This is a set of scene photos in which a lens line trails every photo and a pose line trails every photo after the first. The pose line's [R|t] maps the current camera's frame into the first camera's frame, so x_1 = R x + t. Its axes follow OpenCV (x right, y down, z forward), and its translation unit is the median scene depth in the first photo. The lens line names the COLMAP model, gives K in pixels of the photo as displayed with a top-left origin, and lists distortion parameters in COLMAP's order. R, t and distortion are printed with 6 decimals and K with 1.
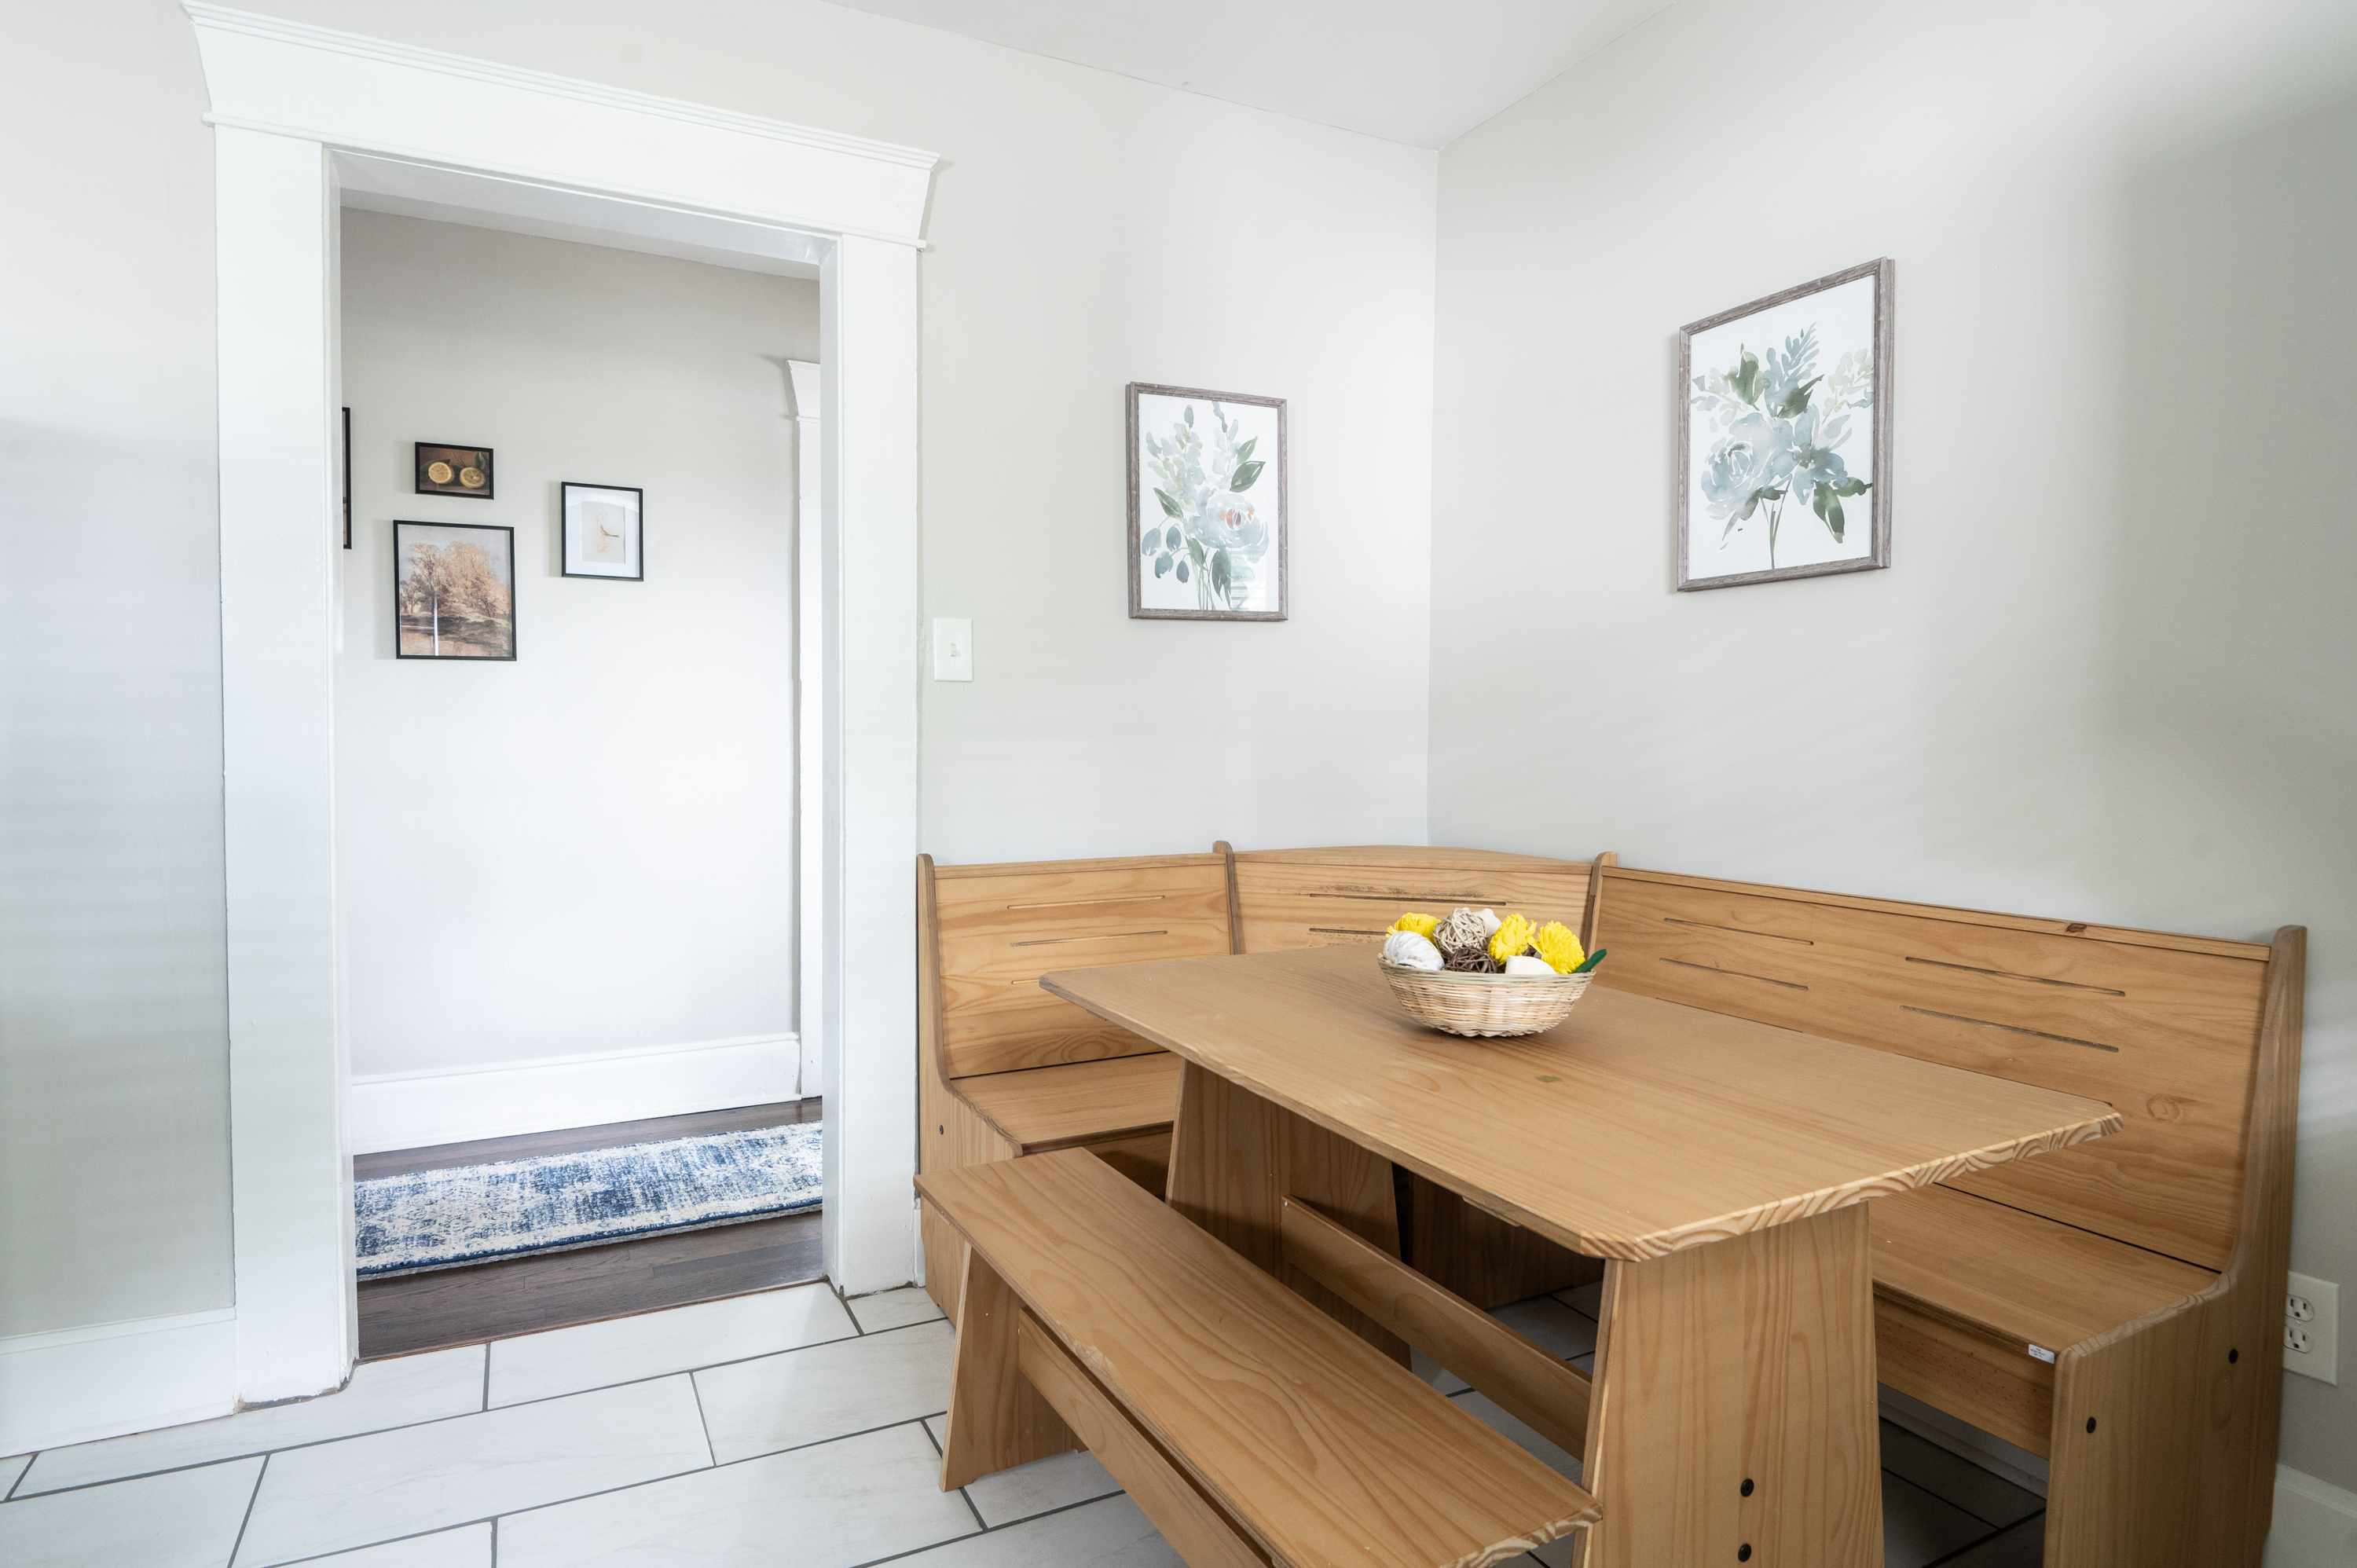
lens RADIAL K [[1209.5, 0, 1178.5], [0, 1209.5, 784.0], [0, 0, 1]] dist [-0.001002, -0.027268]
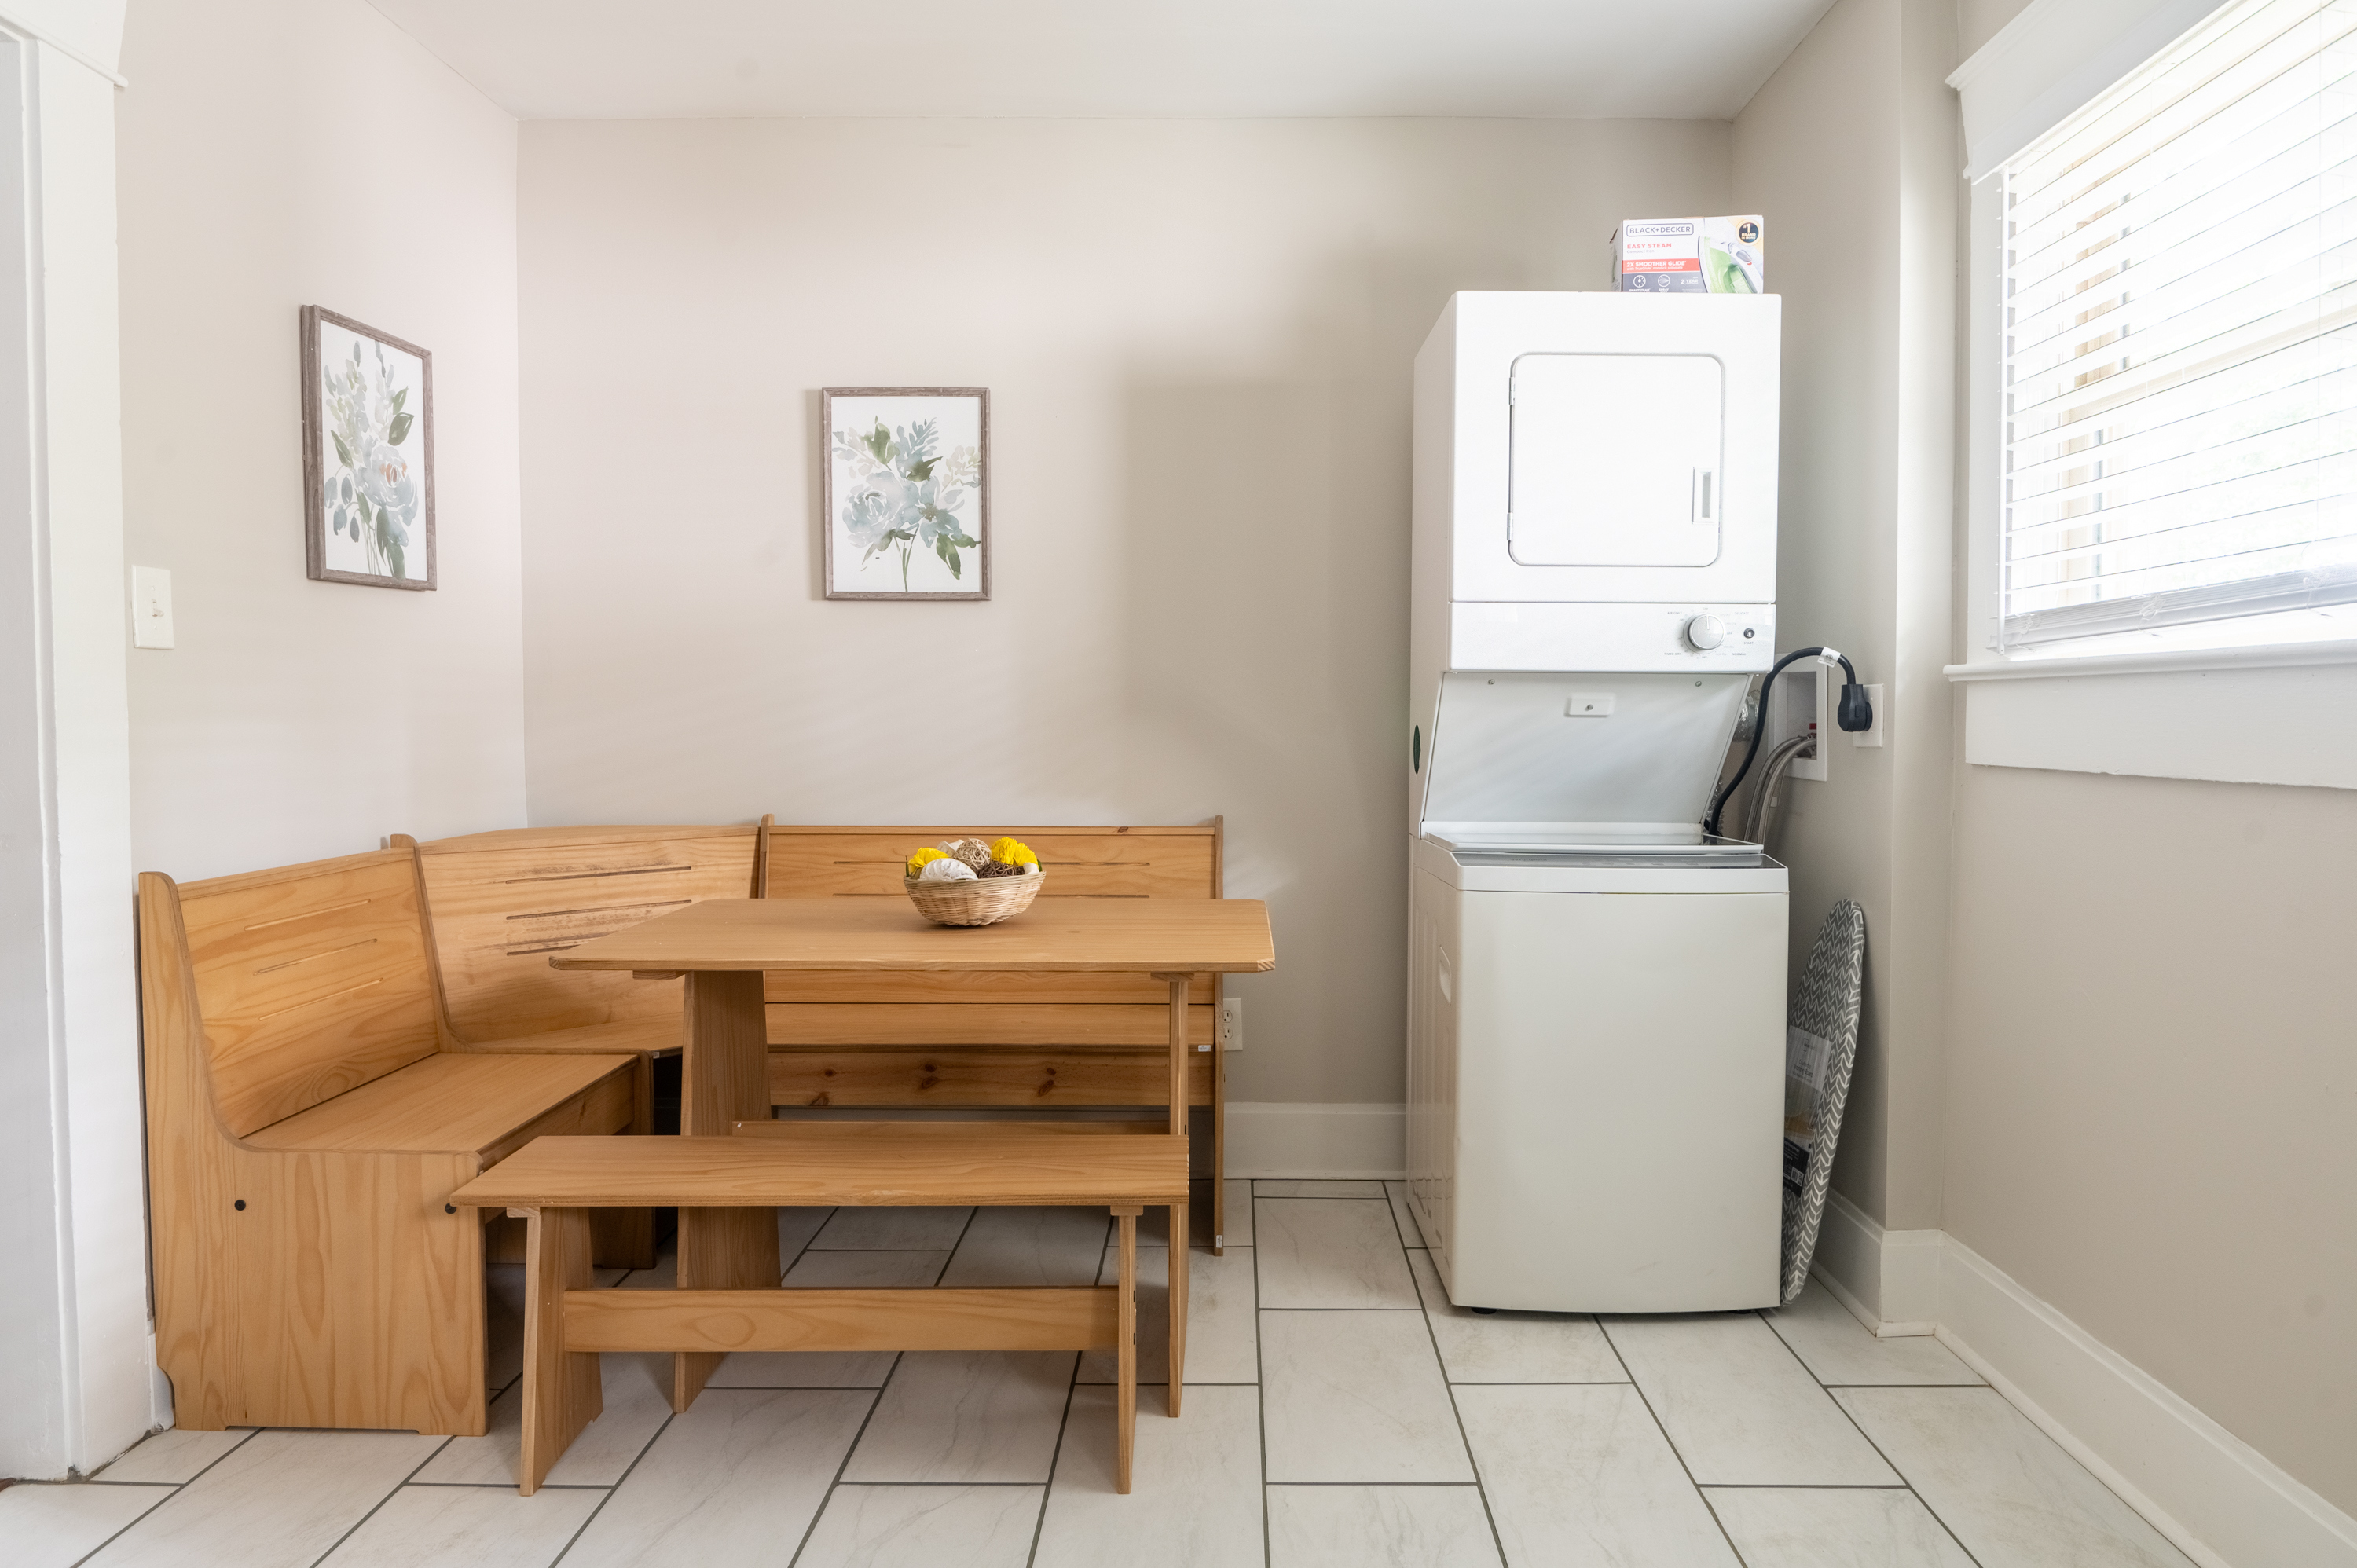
lens RADIAL K [[1493.4, 0, 1178.5], [0, 1493.4, 784.0], [0, 0, 1]] dist [-0.034370, -0.000753]
pose [[0.444445, -0.043623, 0.894743, -0.765684], [0.034512, 0.998906, 0.031558, -0.005213], [-0.895141, 0.016854, 0.445464, -0.006402]]
